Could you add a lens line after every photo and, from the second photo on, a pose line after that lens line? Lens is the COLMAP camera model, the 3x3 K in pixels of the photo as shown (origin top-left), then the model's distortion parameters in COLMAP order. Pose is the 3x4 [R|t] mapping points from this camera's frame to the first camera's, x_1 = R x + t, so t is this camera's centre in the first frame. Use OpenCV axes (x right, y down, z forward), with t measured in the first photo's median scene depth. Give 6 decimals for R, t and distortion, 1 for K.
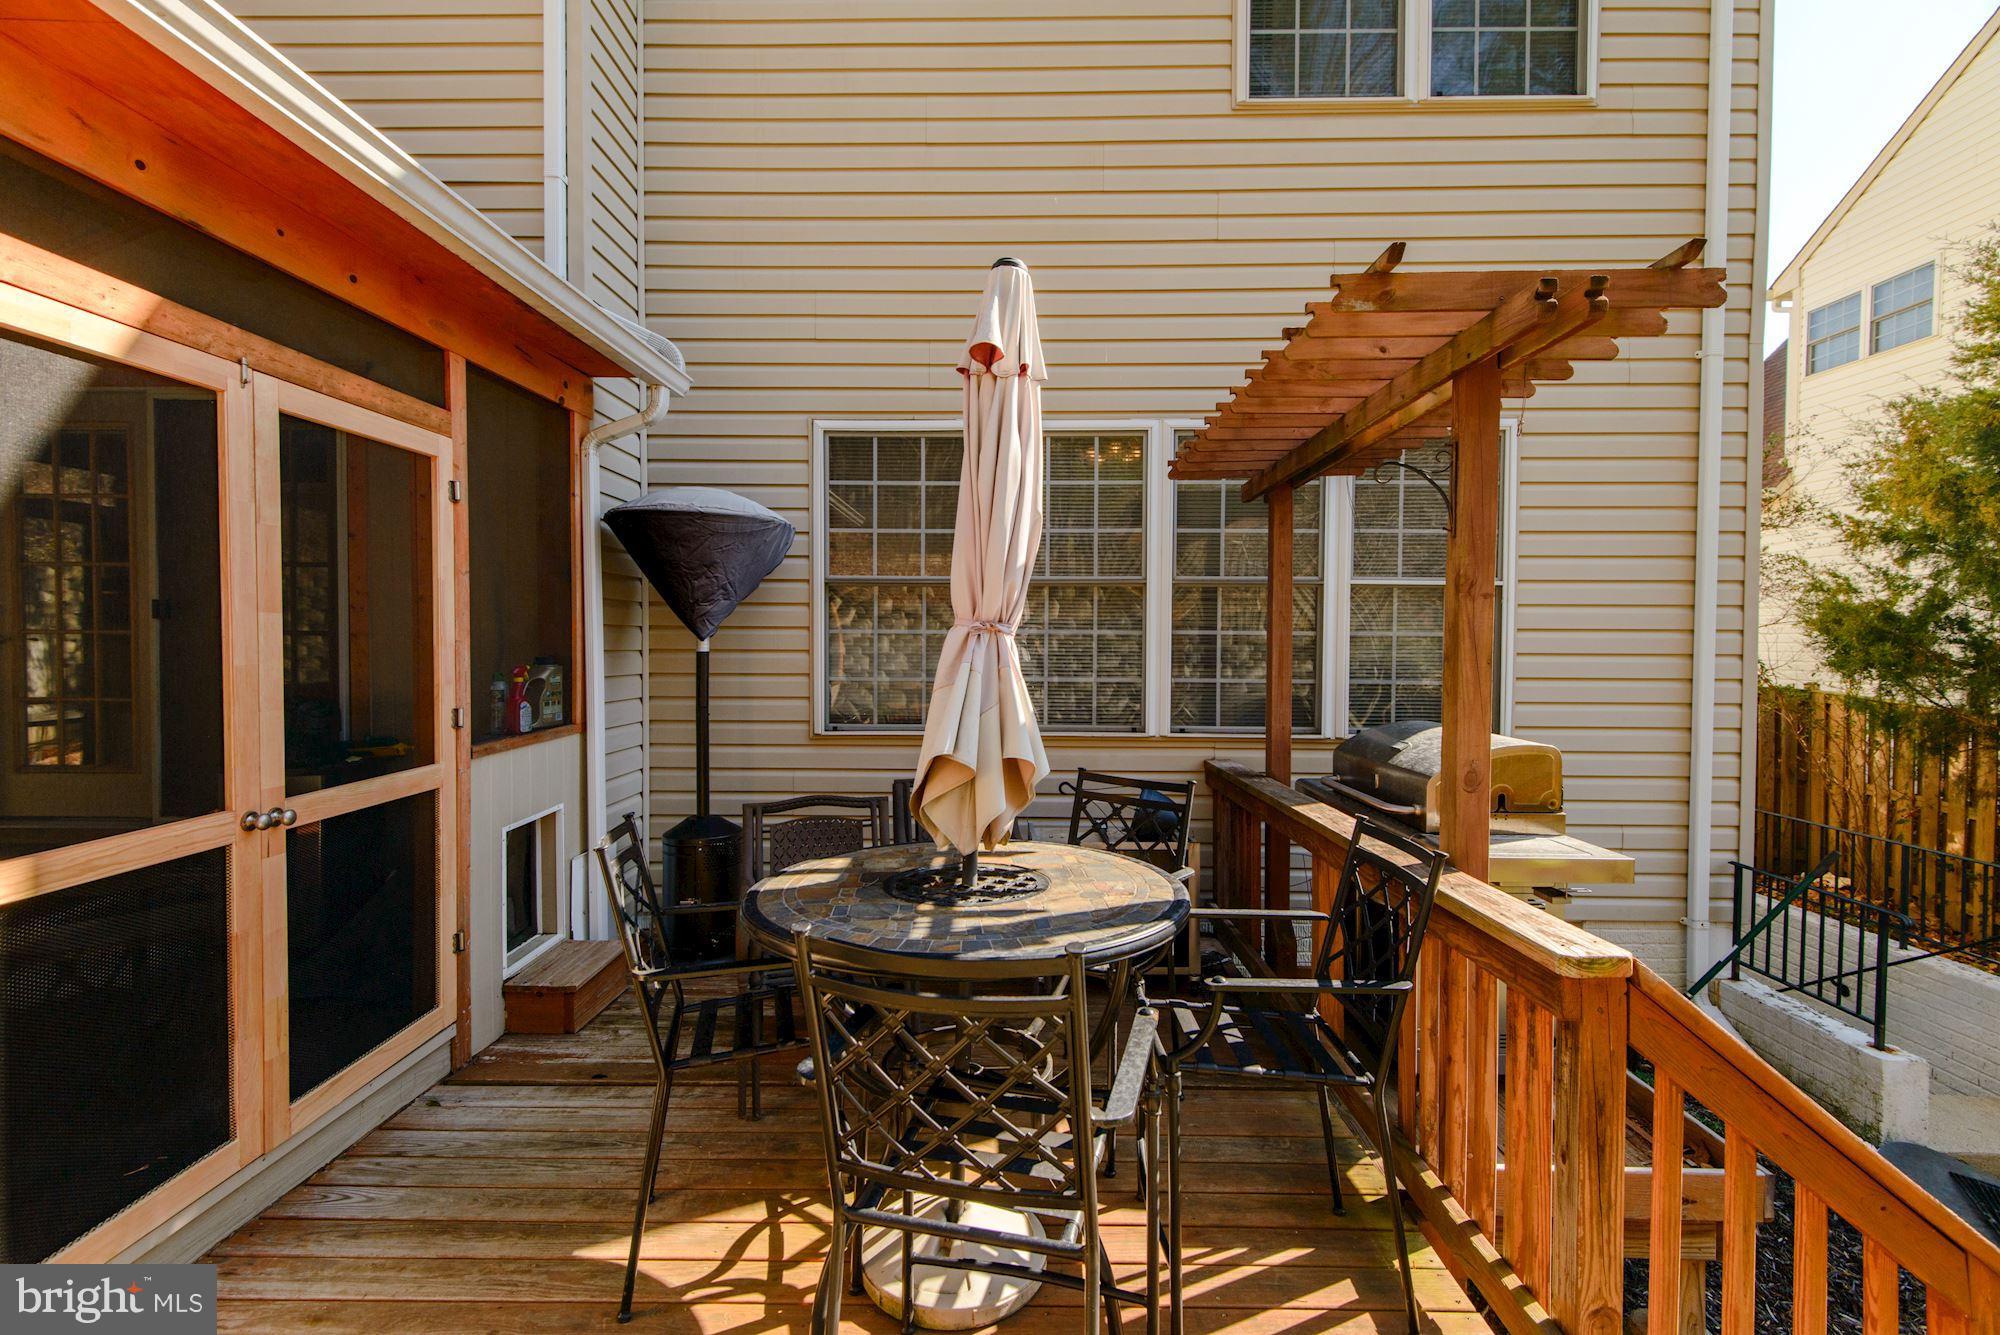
lens RADIAL K [[902.4, 0, 1004.1], [0, 902.4, 661.4], [0, 0, 1]] dist [0.022732, -0.010785]
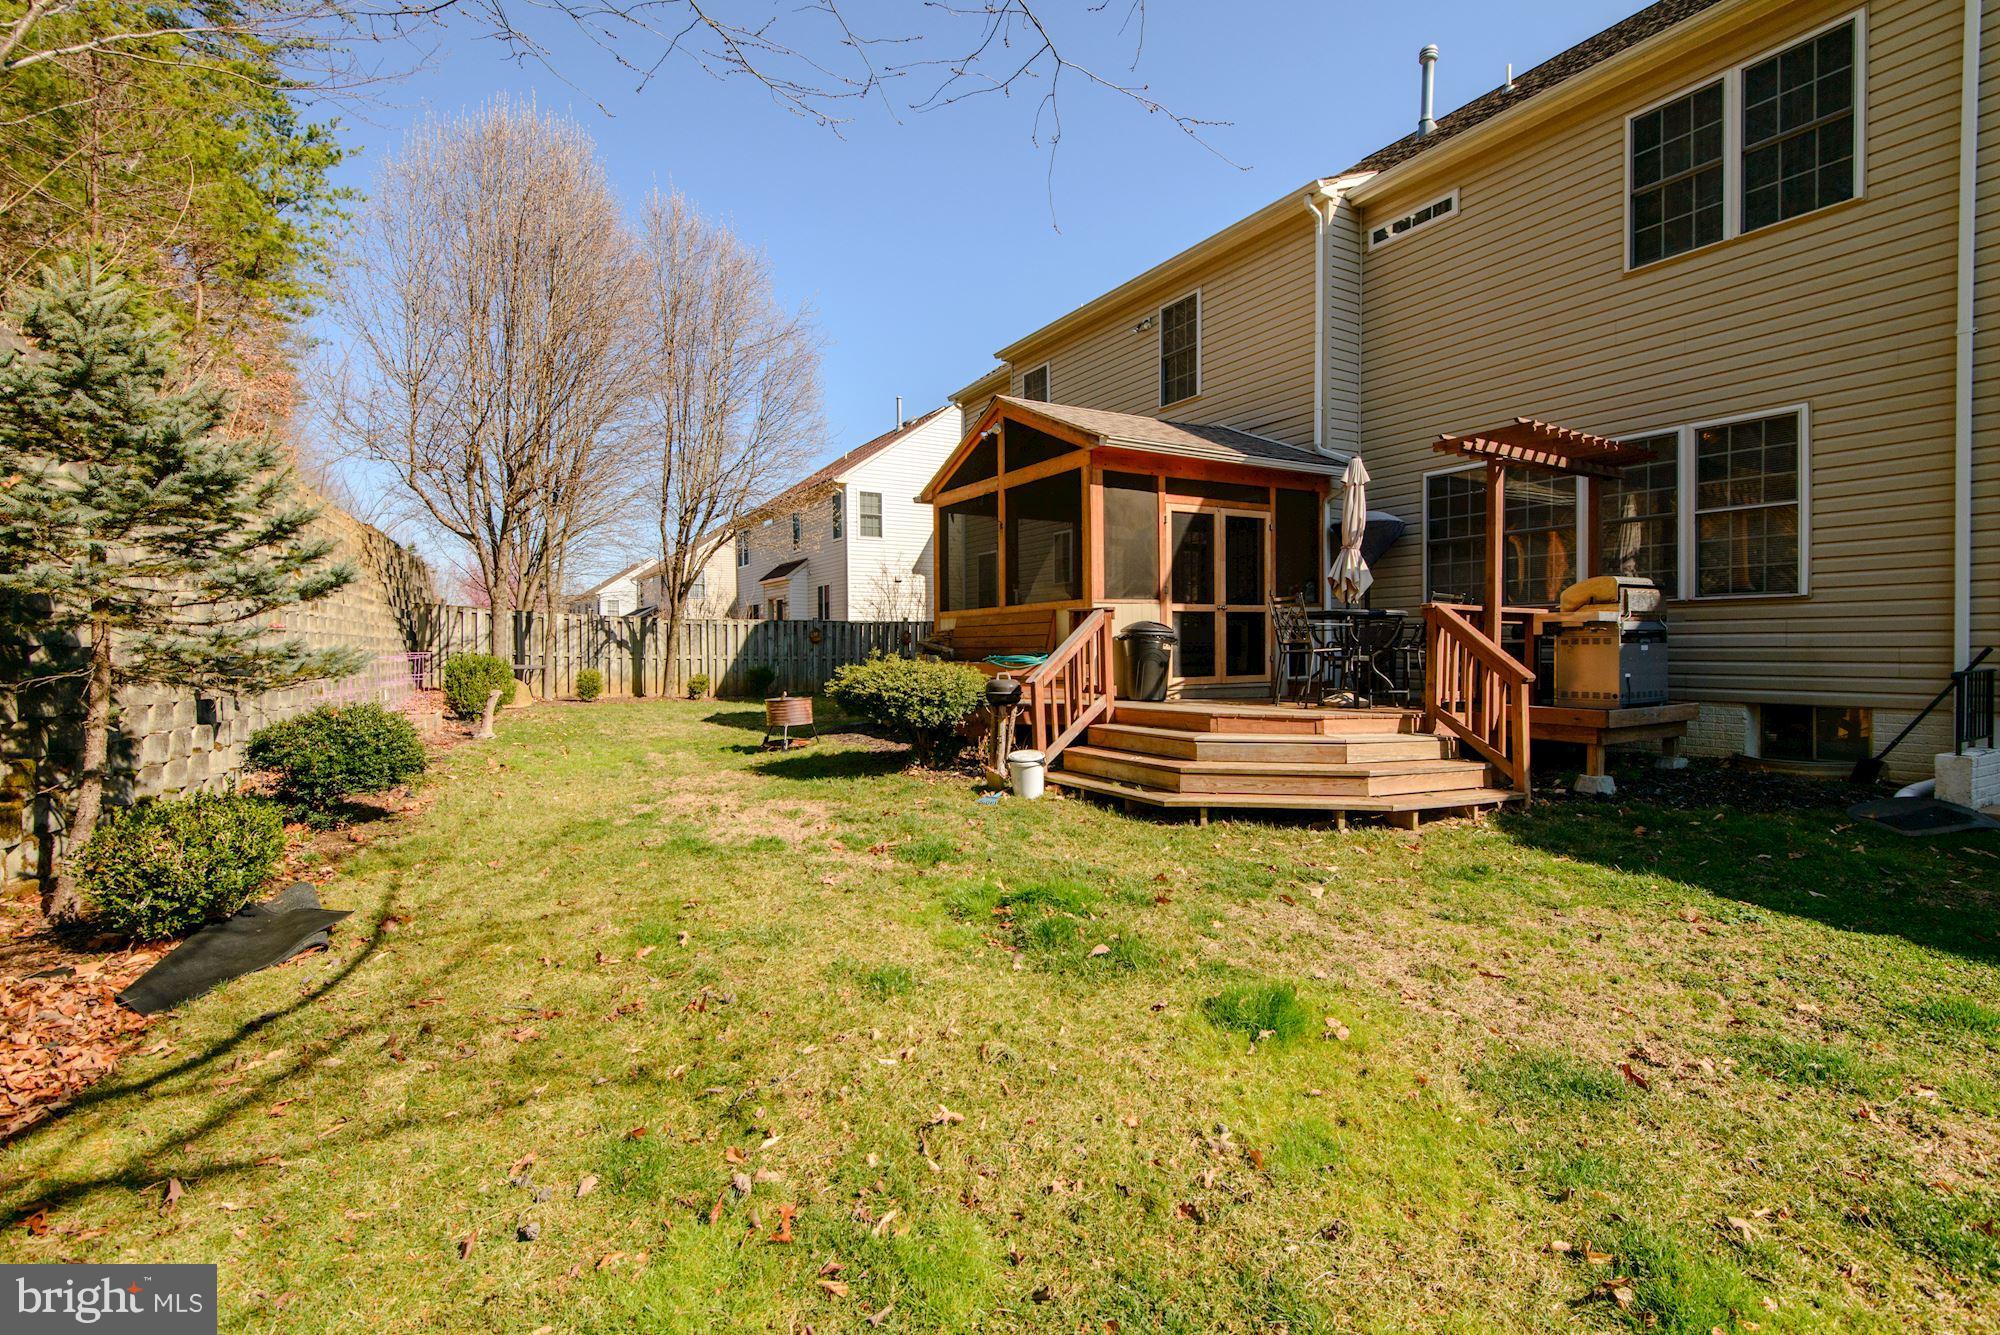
lens RADIAL K [[902.4, 0, 1004.8], [0, 902.4, 655.6], [0, 0, 1]] dist [0.022732, -0.010785]
pose [[0.517682, 0.008833, -0.855528, 1.256860], [-0.011807, 0.999925, 0.003179, 0.209568], [0.855492, 0.008455, 0.517748, -1.135691]]
